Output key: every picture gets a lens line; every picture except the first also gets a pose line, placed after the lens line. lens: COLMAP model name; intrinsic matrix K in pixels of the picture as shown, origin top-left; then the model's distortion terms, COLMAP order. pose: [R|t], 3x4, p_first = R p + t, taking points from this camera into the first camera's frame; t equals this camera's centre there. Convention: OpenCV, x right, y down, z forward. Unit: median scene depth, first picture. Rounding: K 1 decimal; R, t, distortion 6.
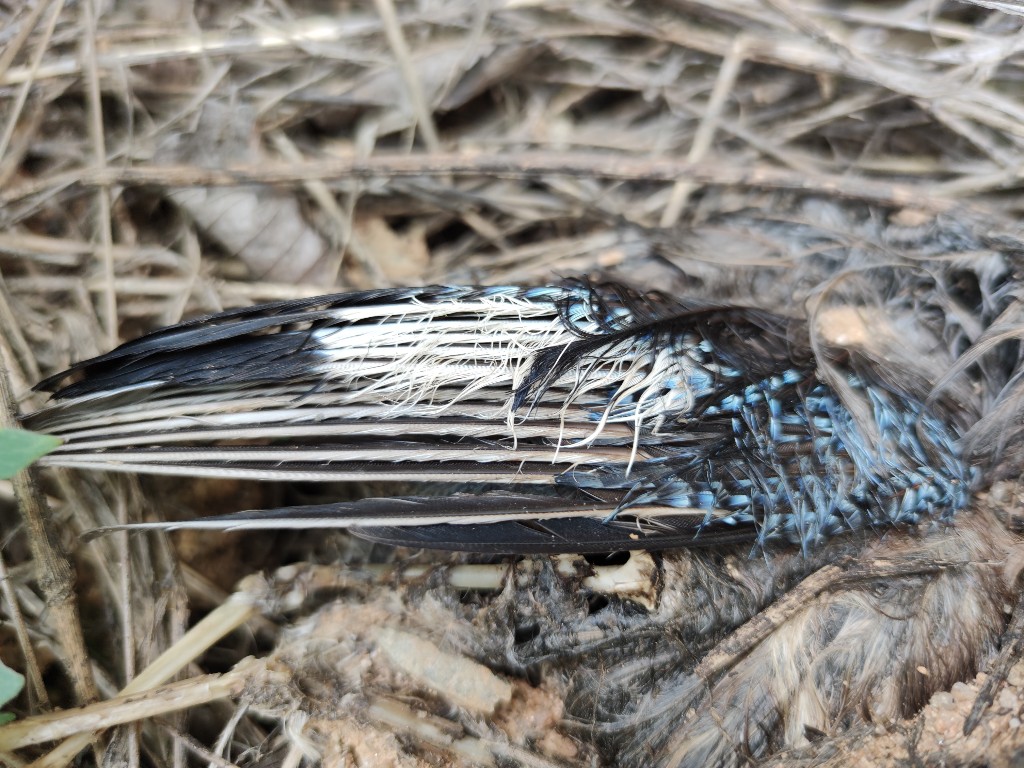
lens RADIAL K [[816.8, 0, 510.0], [0, 816.8, 384.8], [0, 0, 1]] dist [-0.059537, -0.004028]
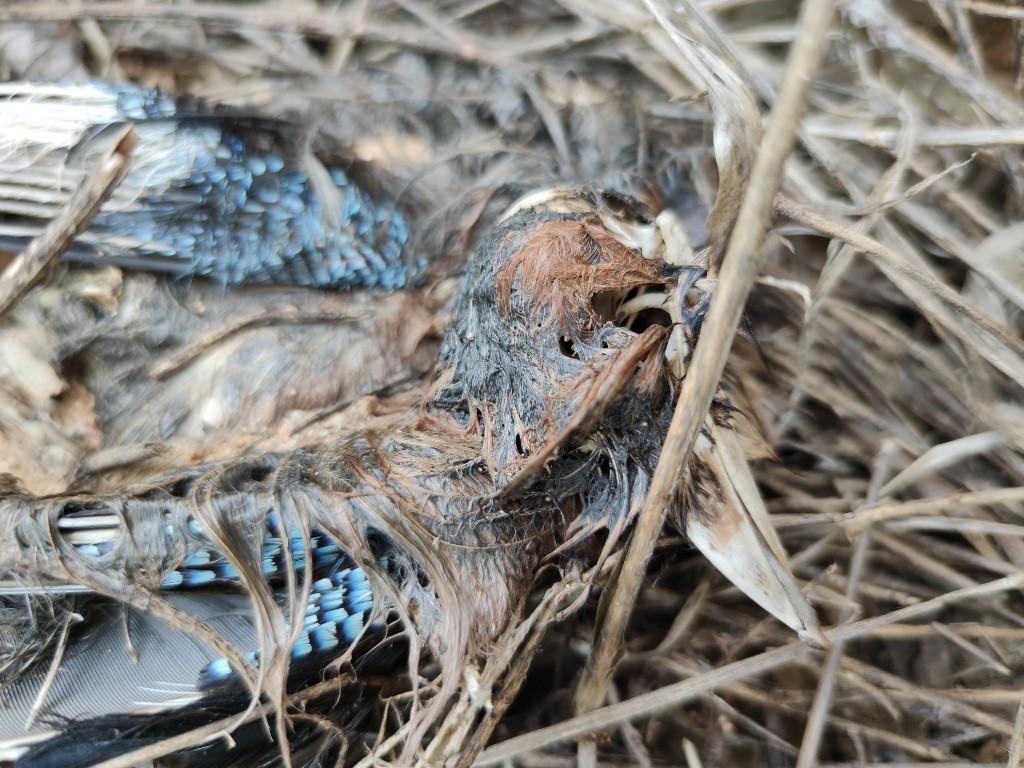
lens RADIAL K [[816.8, 0, 510.0], [0, 816.8, 384.8], [0, 0, 1]] dist [-0.059537, -0.004028]
pose [[0.974333, 0.147631, -0.169941, 0.965697], [-0.145591, 0.989042, 0.024472, 0.243307], [0.171692, 0.000899, 0.985150, -0.173199]]
